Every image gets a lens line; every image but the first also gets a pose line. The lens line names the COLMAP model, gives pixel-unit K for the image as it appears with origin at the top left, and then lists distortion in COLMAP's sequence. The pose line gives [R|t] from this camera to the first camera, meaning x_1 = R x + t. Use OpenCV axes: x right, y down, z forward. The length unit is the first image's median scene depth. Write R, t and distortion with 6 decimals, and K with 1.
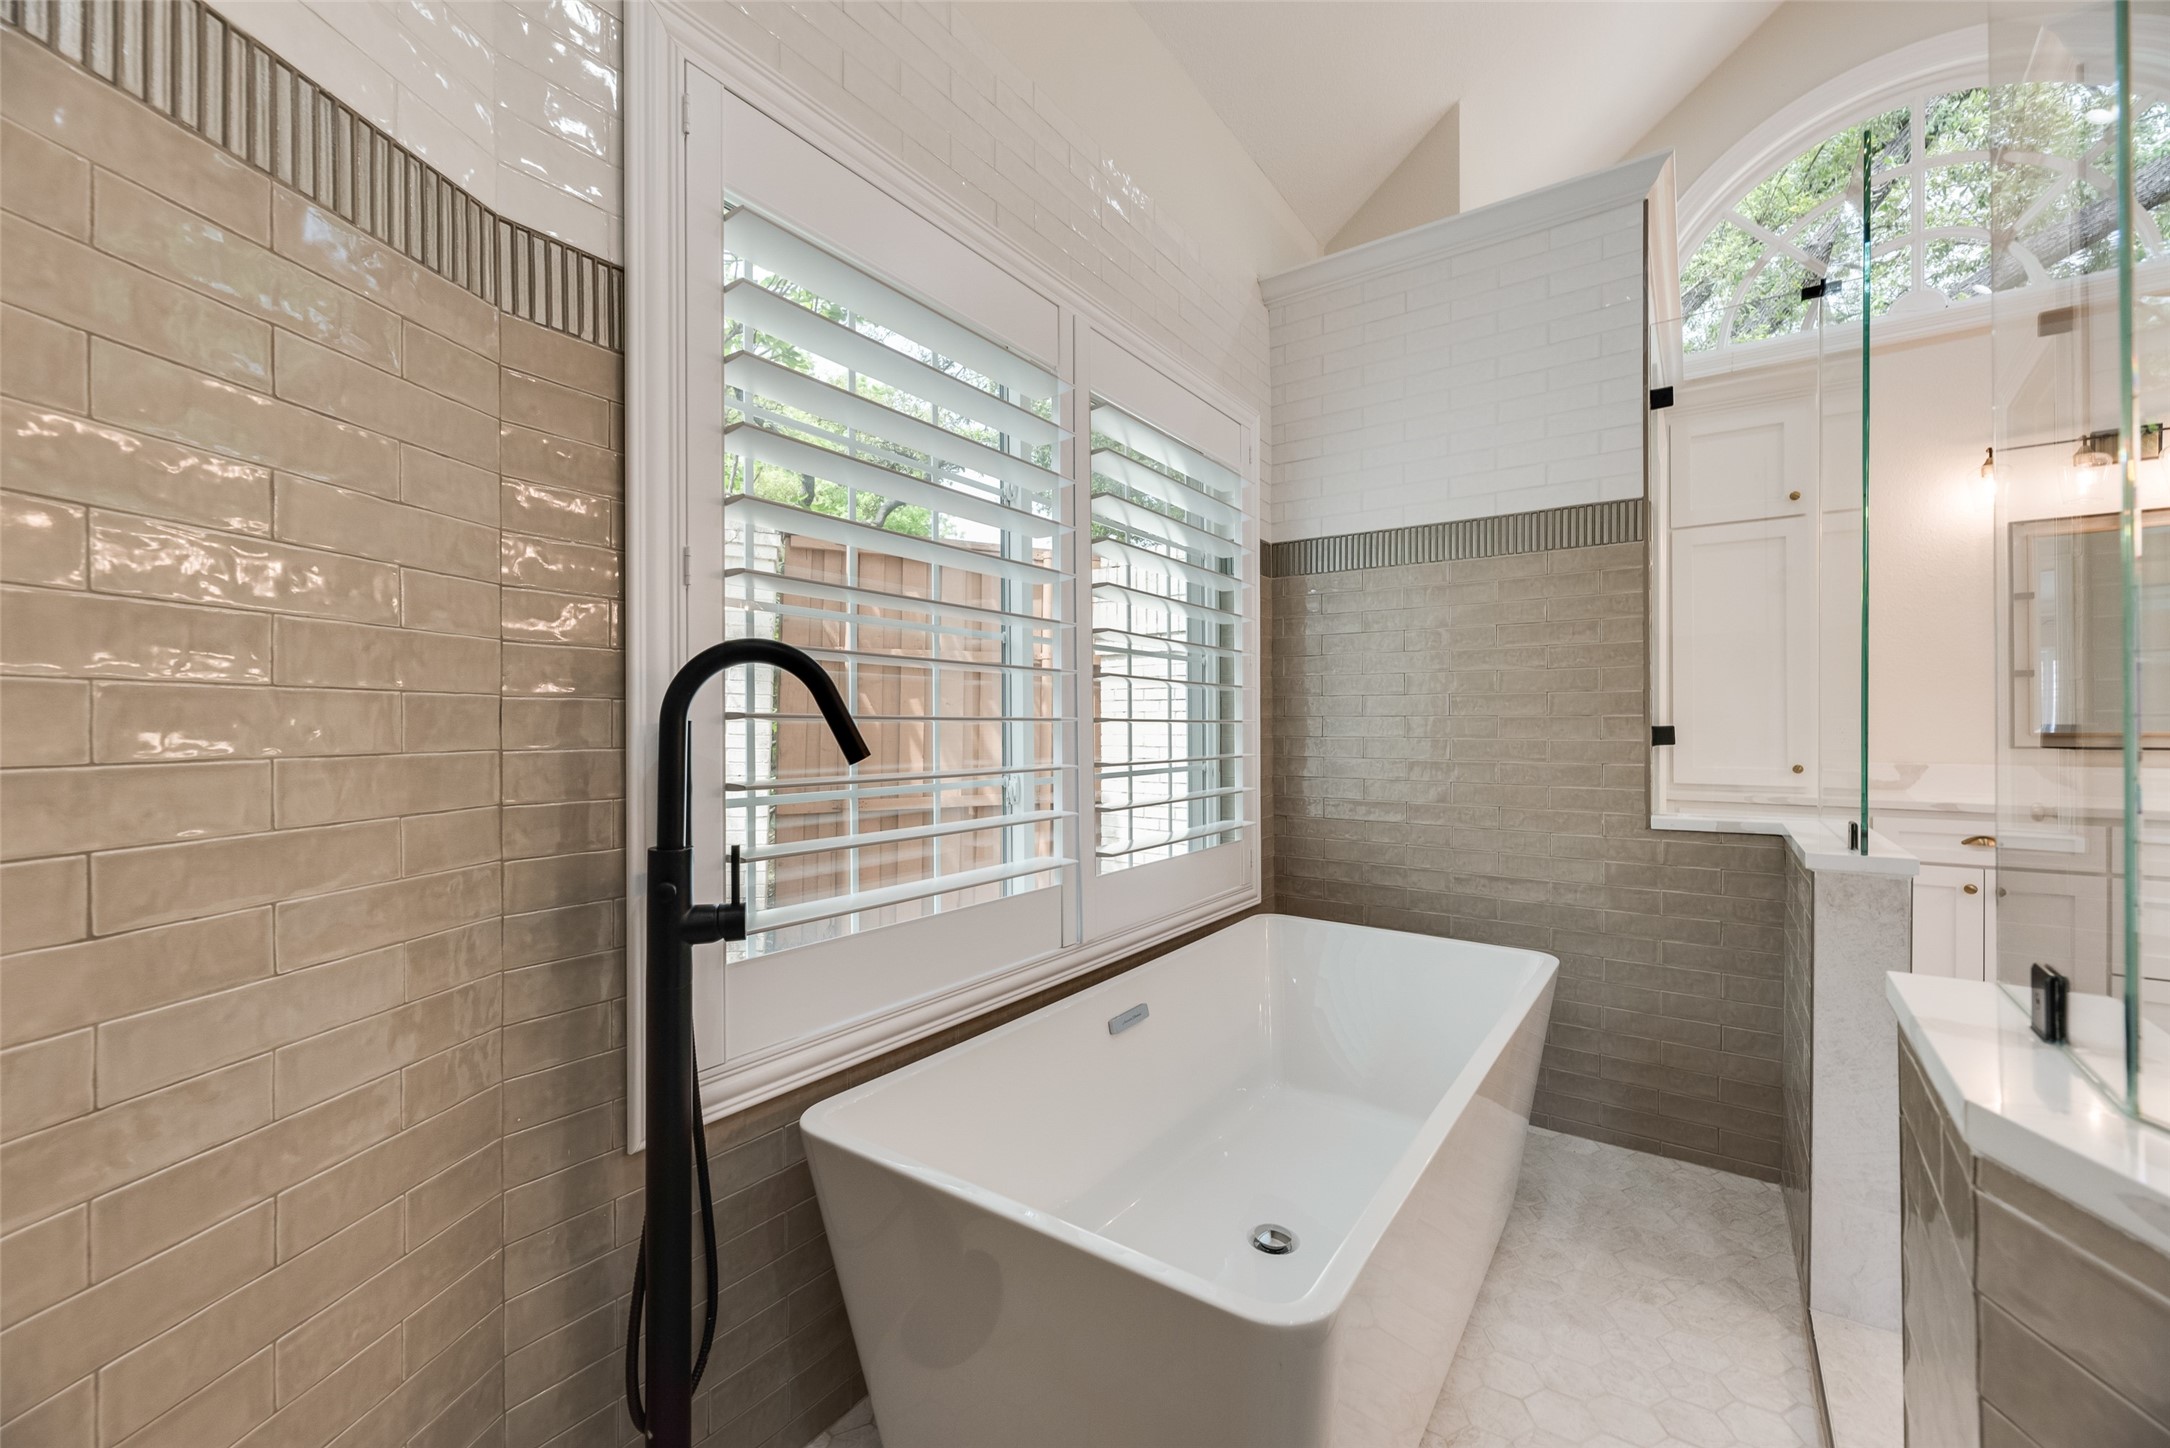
lens RADIAL K [[873.2, 0, 1088.4], [0, 873.2, 720.9], [0, 0, 1]] dist [0.002302, -0.000082]
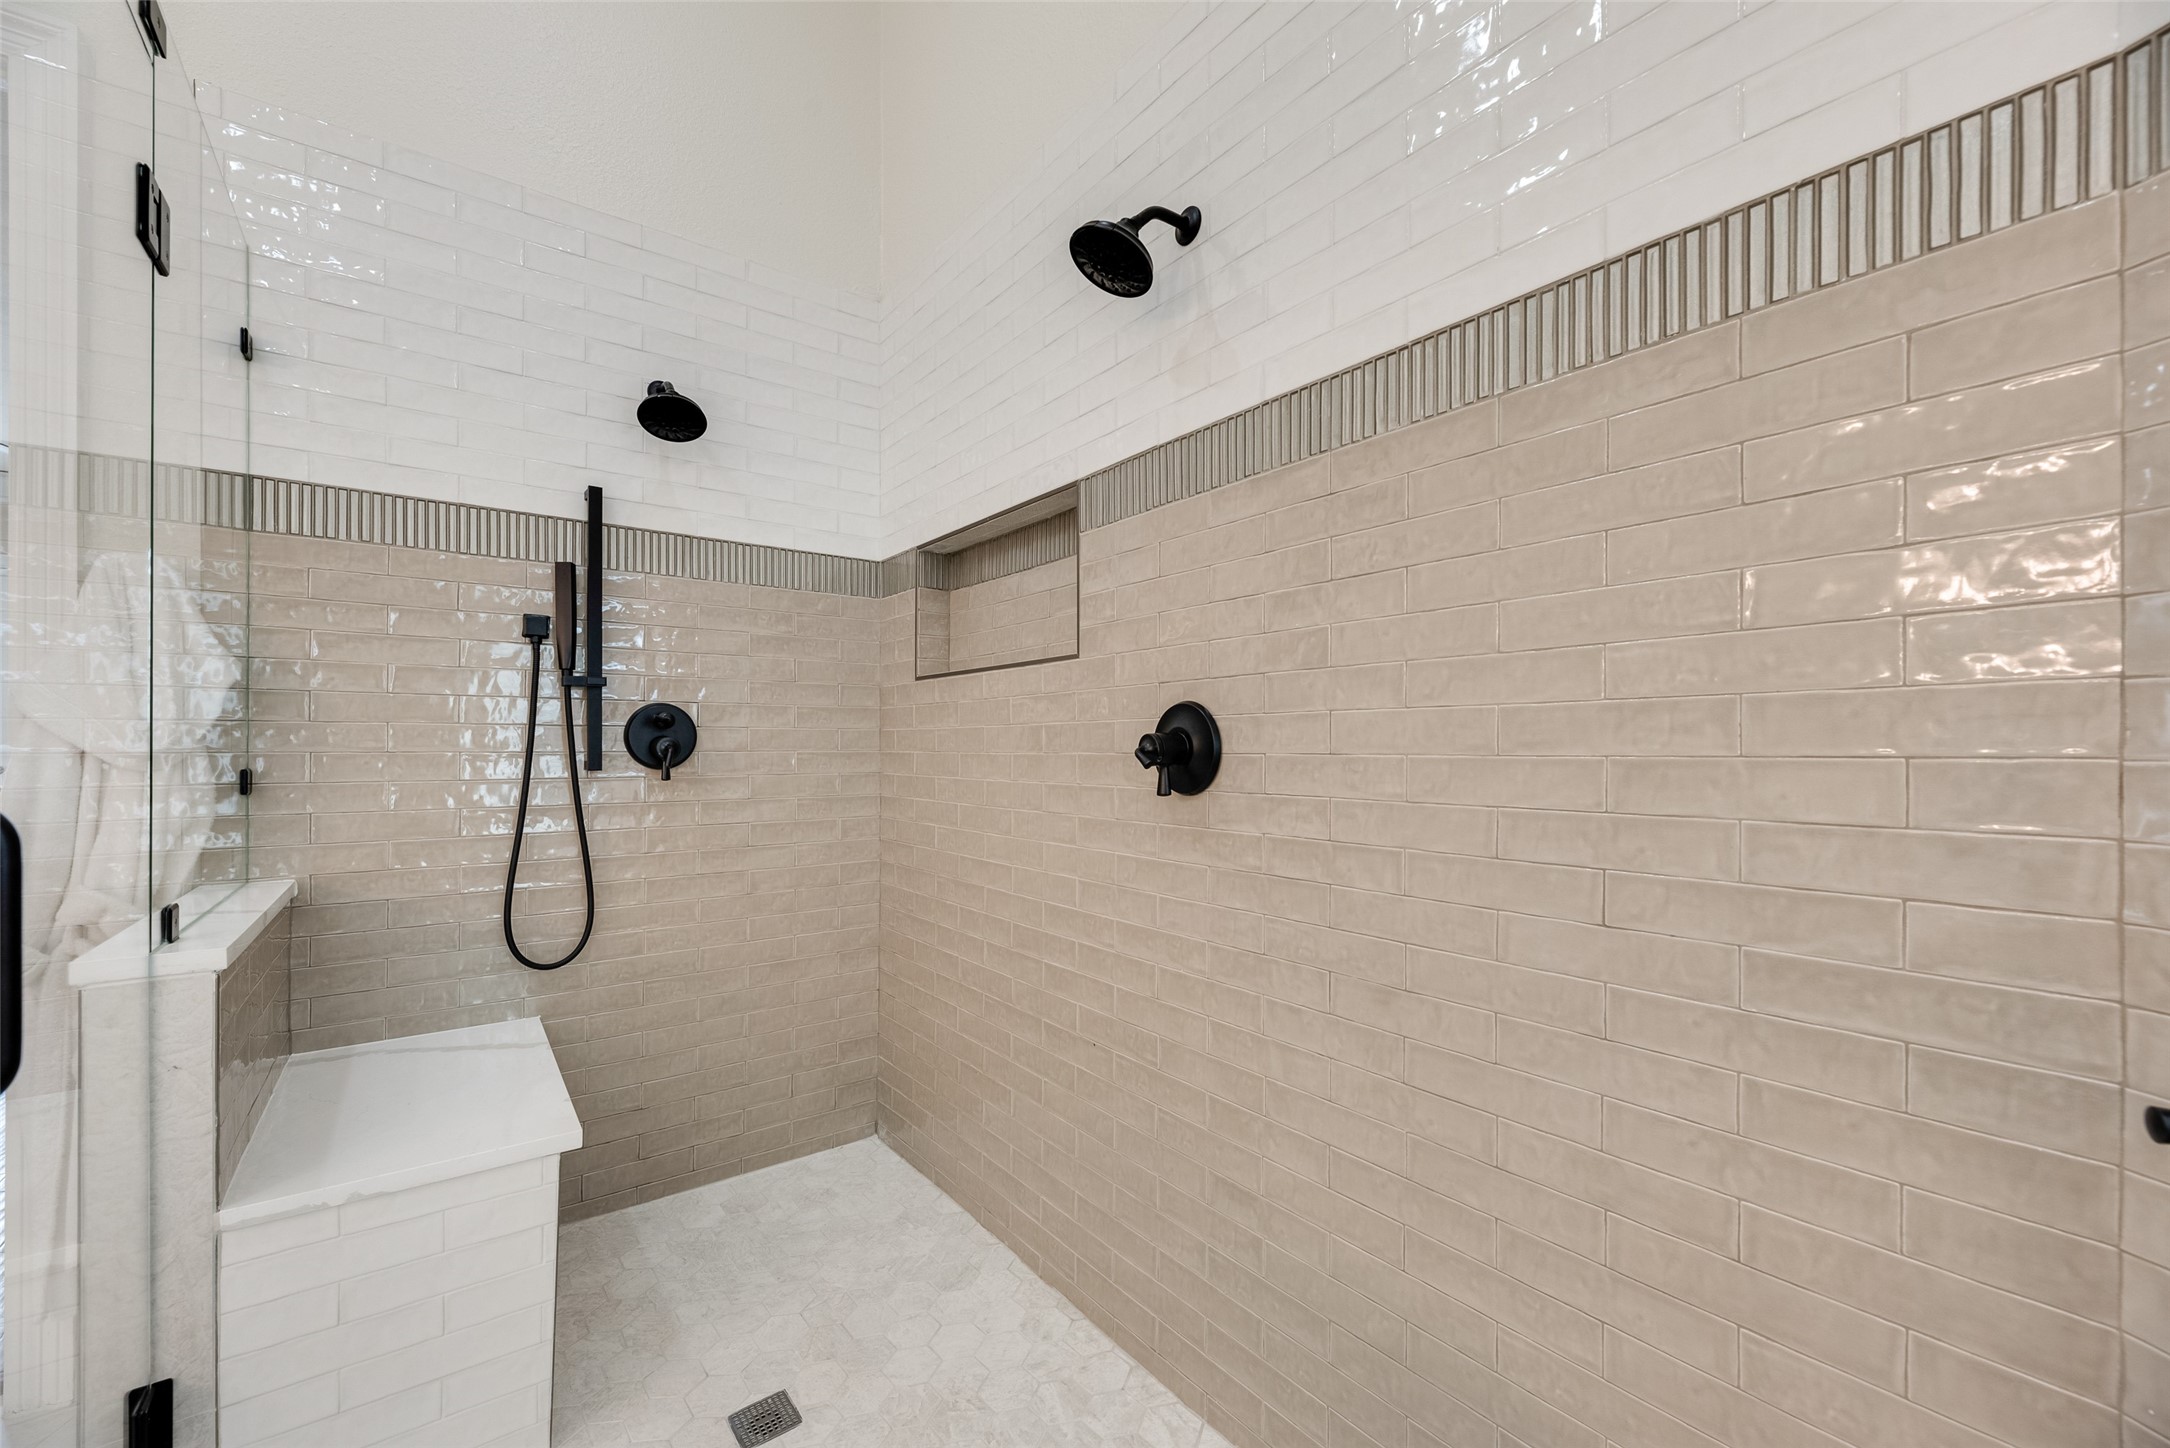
lens RADIAL K [[878.3, 0, 1086.4], [0, 878.3, 743.1], [0, 0, 1]] dist [-0.000203, -0.000167]
pose [[-0.702930, -0.006055, -0.711233, 0.432041], [0.001679, 0.999947, -0.010173, -0.041712], [0.711257, -0.008345, -0.702883, 1.049038]]
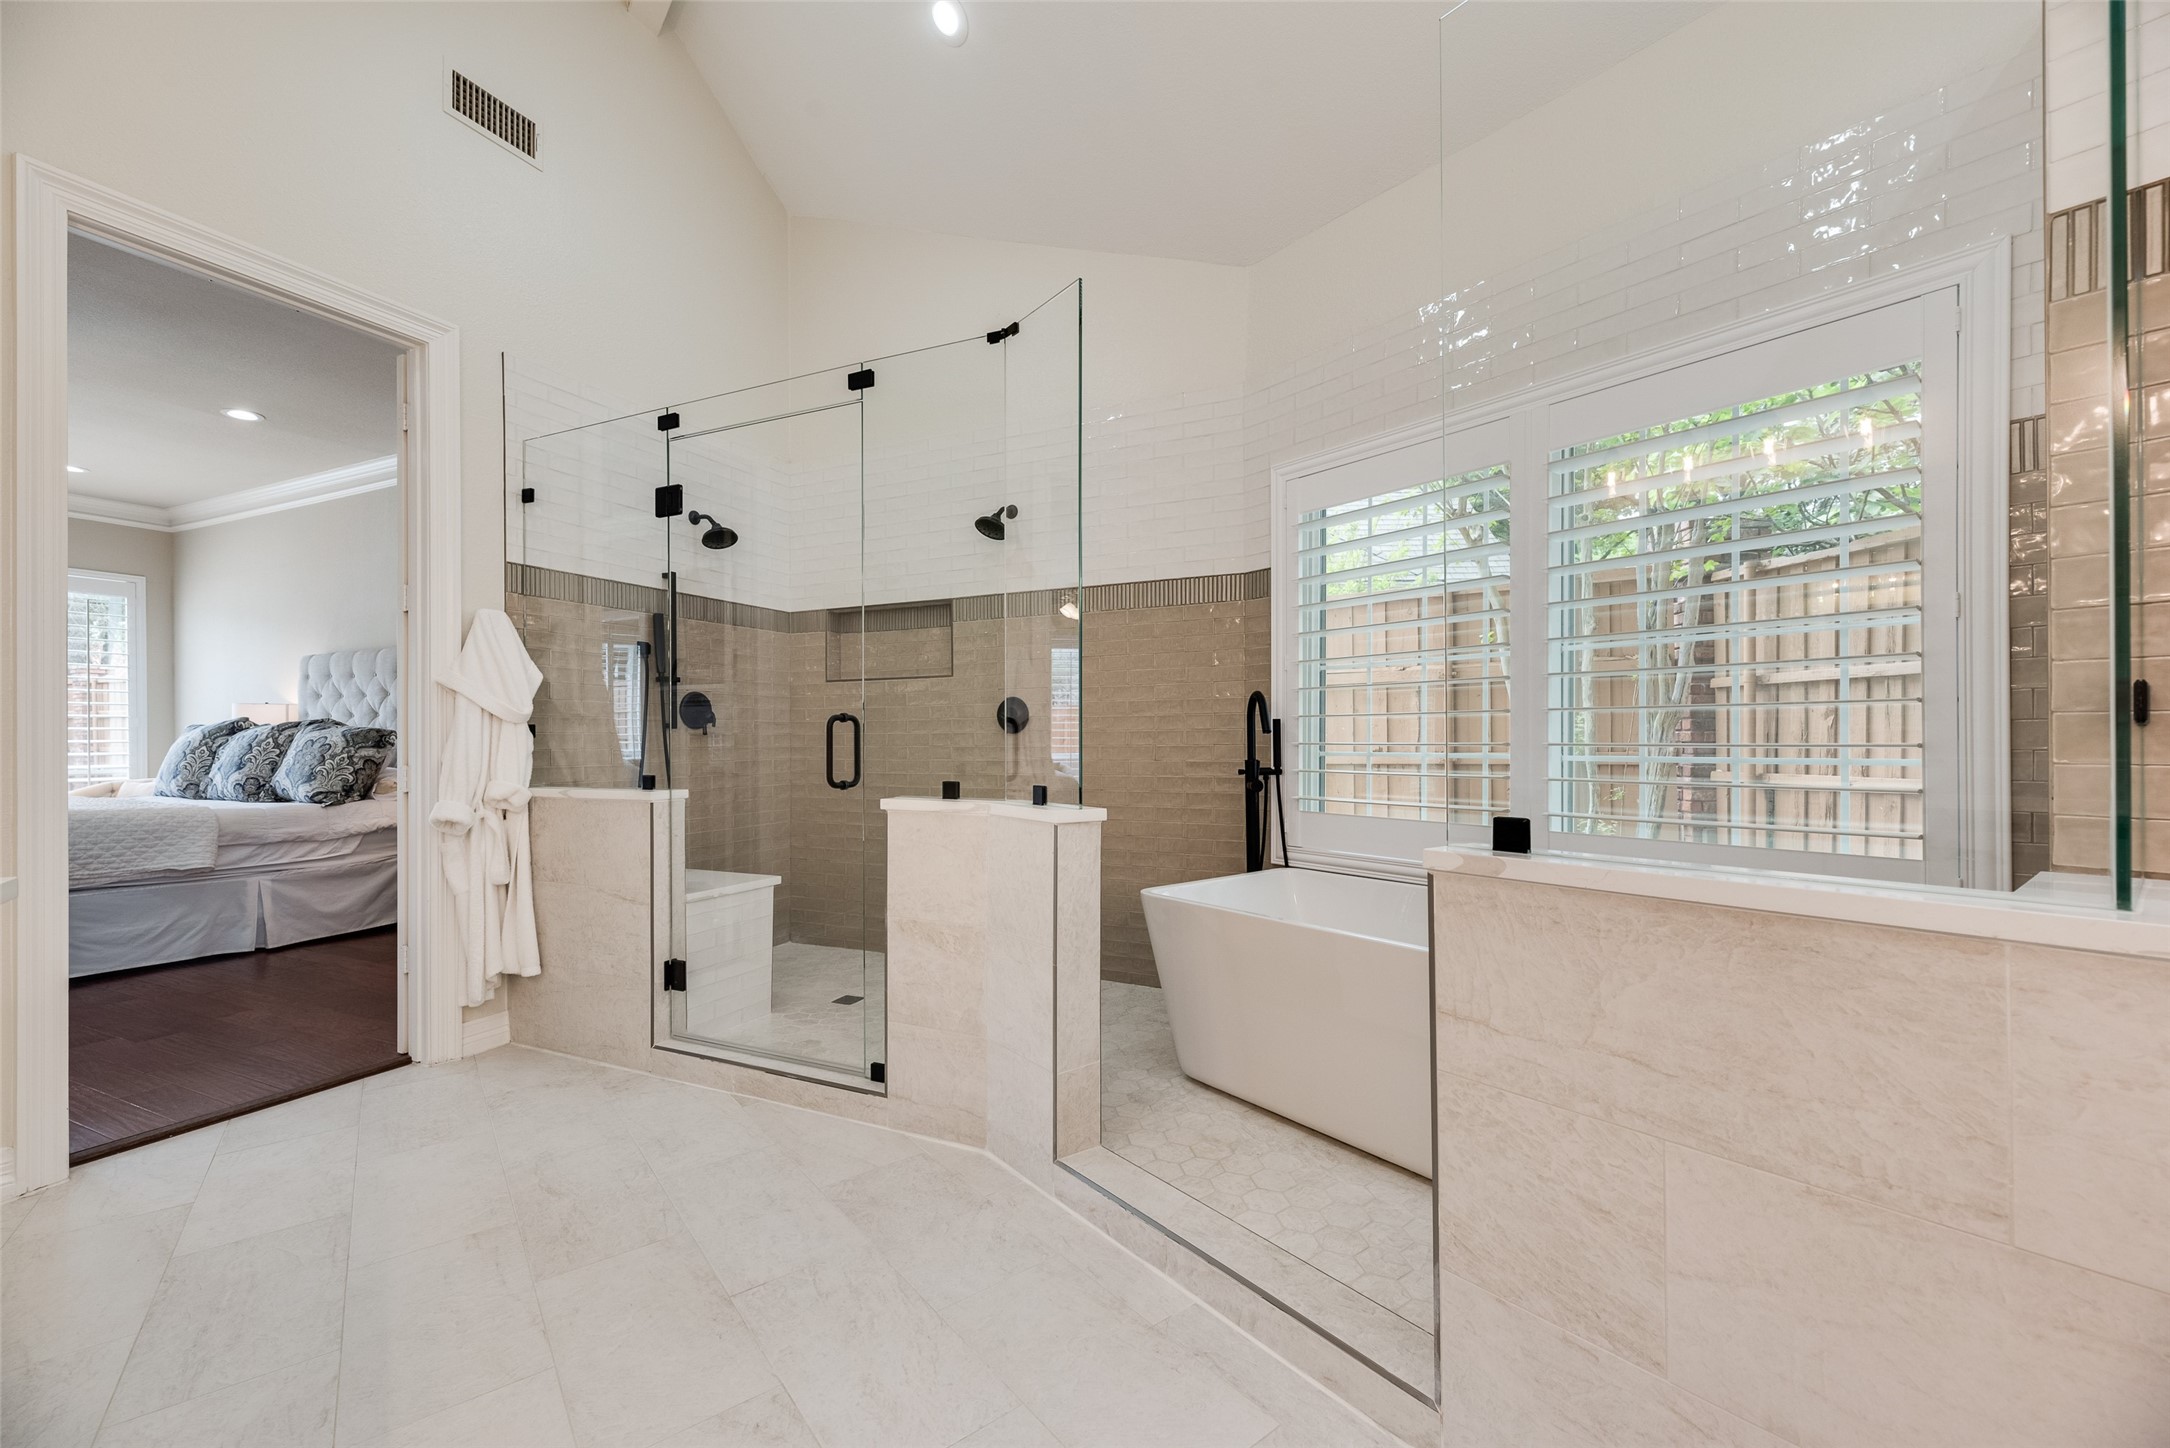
lens RADIAL K [[873.2, 0, 1088.4], [0, 873.2, 720.9], [0, 0, 1]] dist [0.002302, -0.000082]
pose [[-0.284514, -0.020877, -0.958444, 3.233832], [0.008809, 0.999664, -0.024390, 0.092891], [0.958631, -0.015382, -0.284235, 1.603908]]
